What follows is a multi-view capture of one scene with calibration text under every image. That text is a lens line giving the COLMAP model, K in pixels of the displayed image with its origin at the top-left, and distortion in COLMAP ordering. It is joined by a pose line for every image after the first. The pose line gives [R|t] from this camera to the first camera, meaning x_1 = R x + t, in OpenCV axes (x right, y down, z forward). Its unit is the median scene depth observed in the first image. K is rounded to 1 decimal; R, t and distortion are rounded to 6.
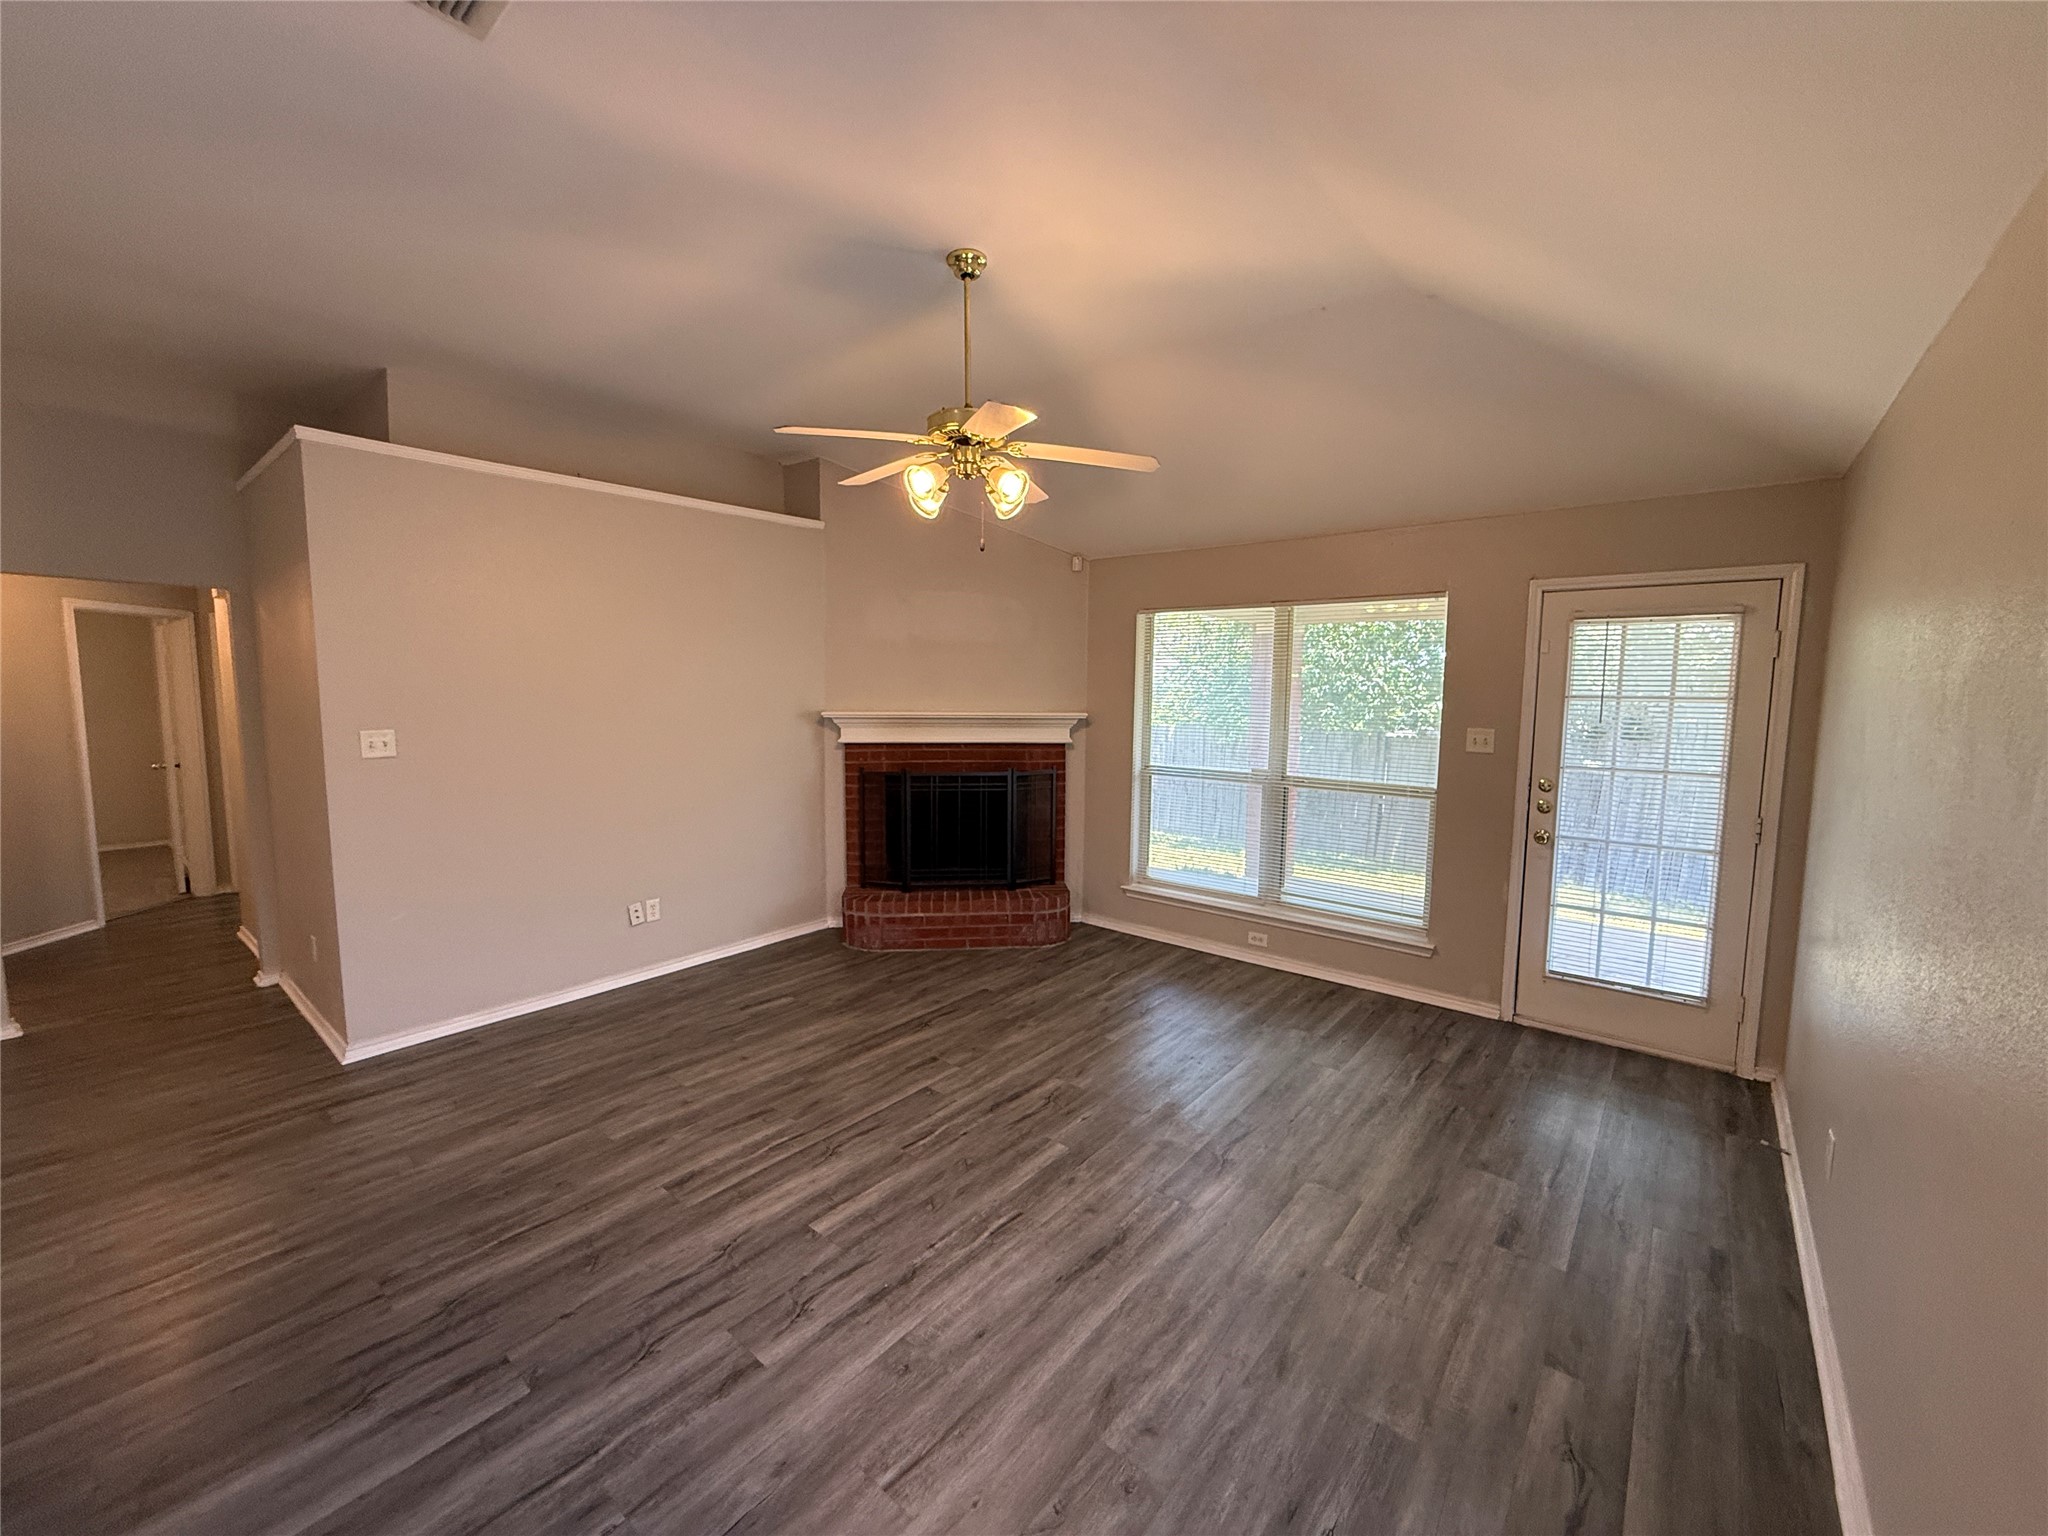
lens RADIAL K [[818.2, 0, 1022.6], [0, 818.2, 764.9], [0, 0, 1]] dist [-0.000020, 0.000149]
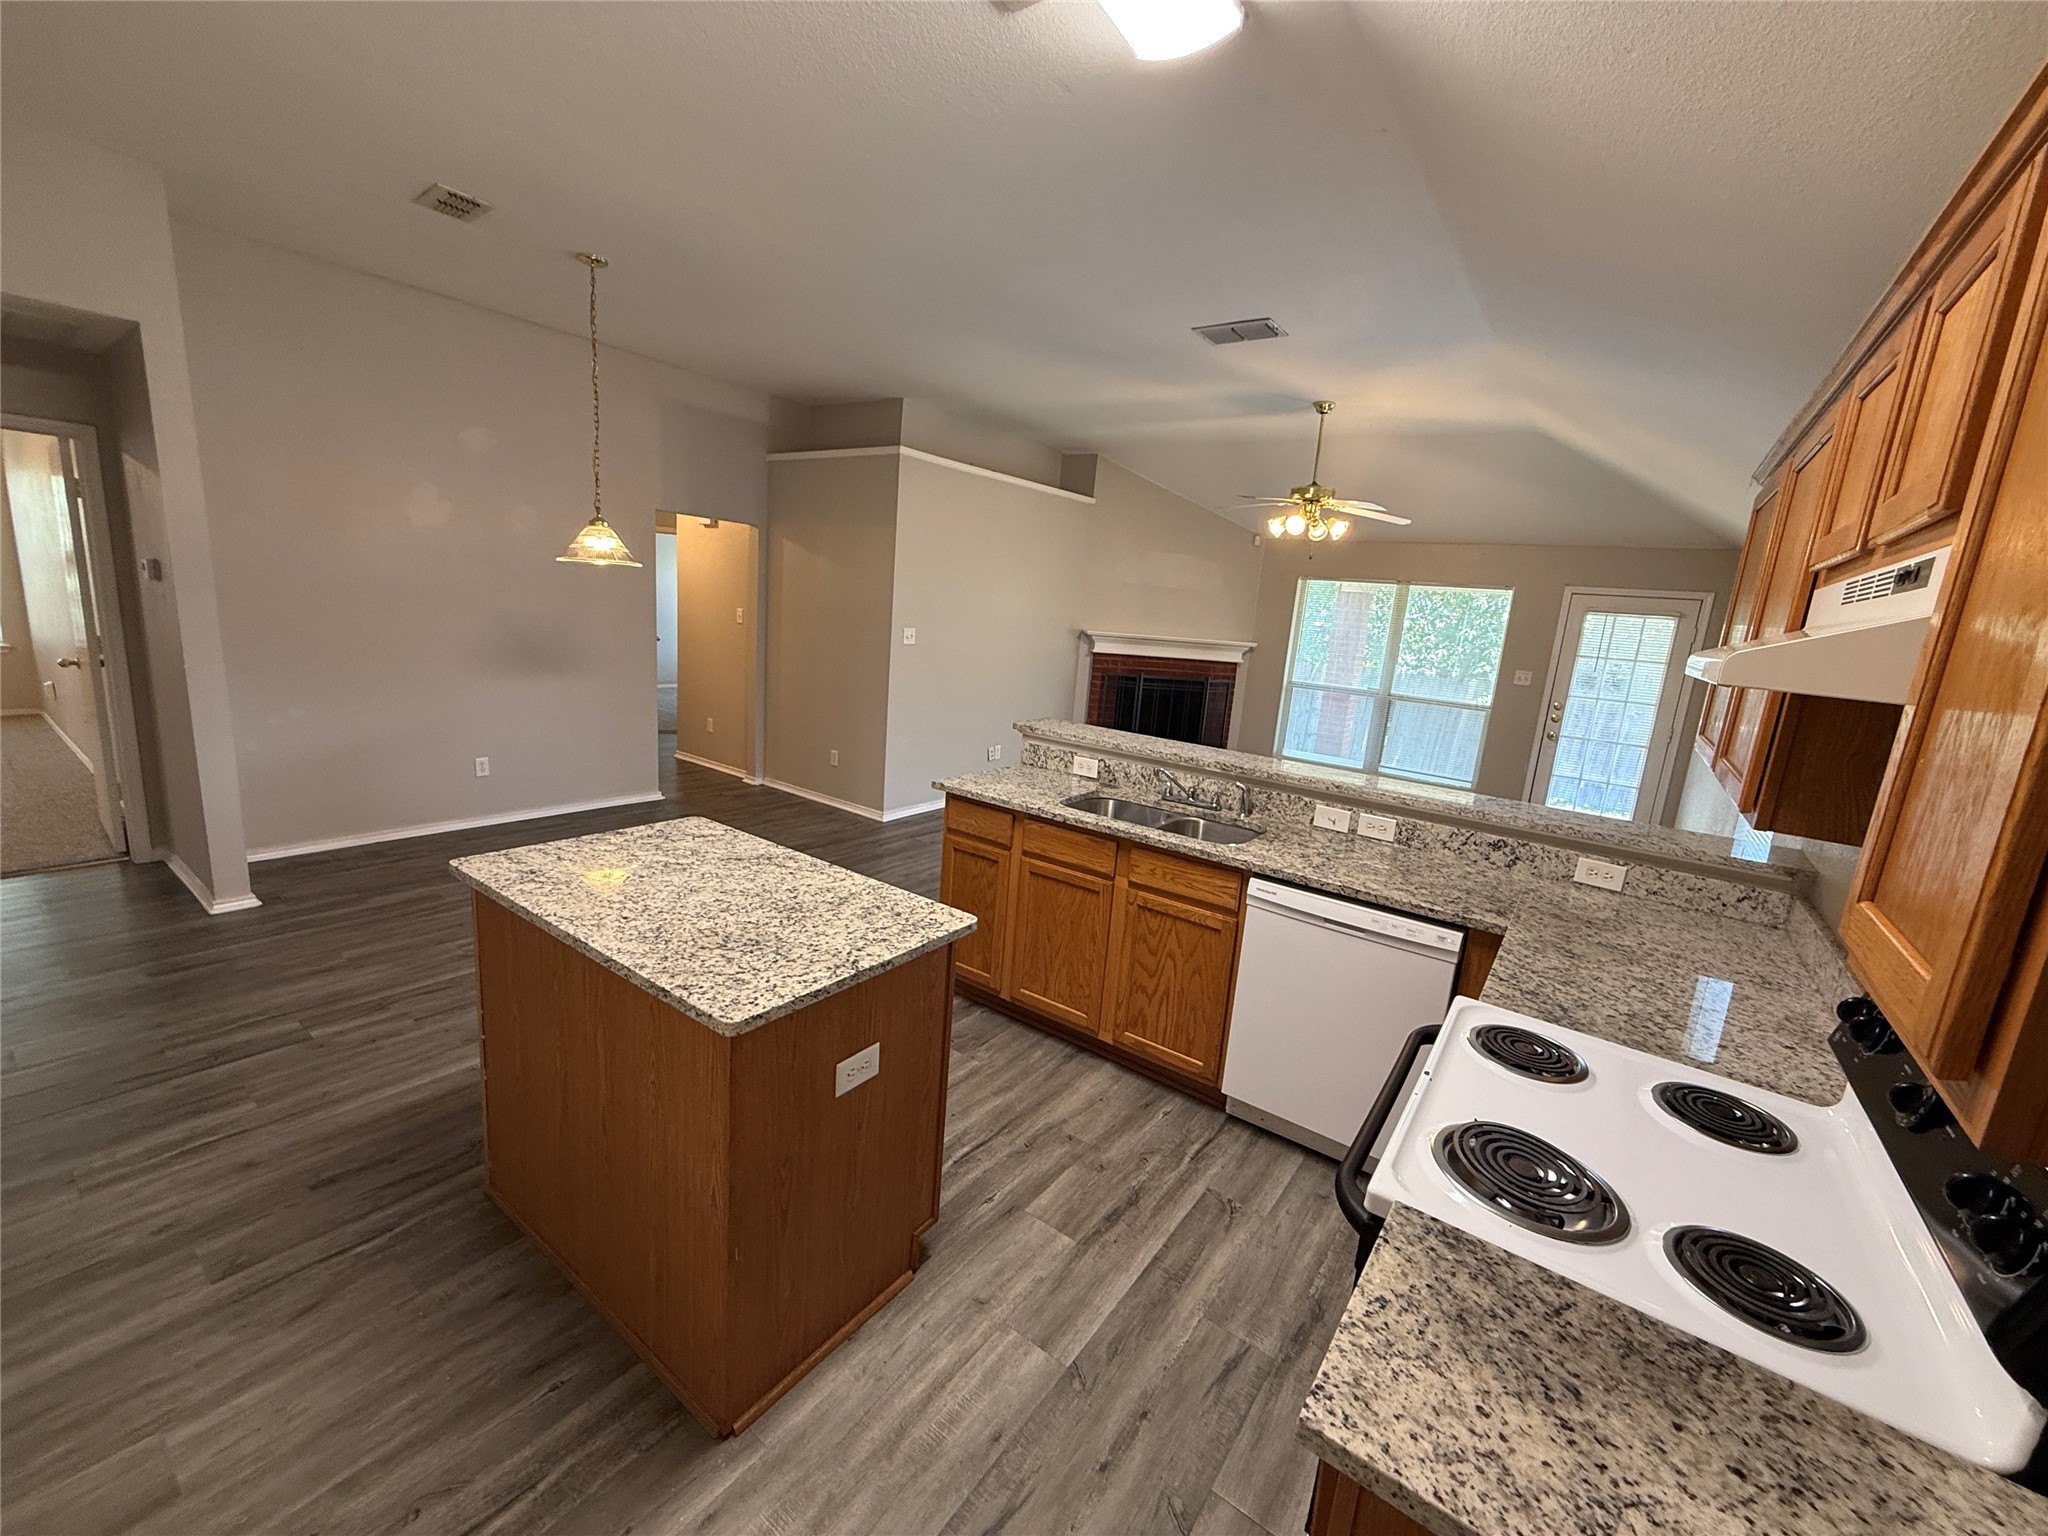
lens RADIAL K [[818.2, 0, 1022.6], [0, 818.2, 764.9], [0, 0, 1]] dist [-0.000020, 0.000149]
pose [[0.995690, 0.058487, 0.071981, -0.613092], [-0.065495, 0.992910, 0.099202, 0.051027], [-0.065669, -0.103489, 0.992460, -0.664549]]
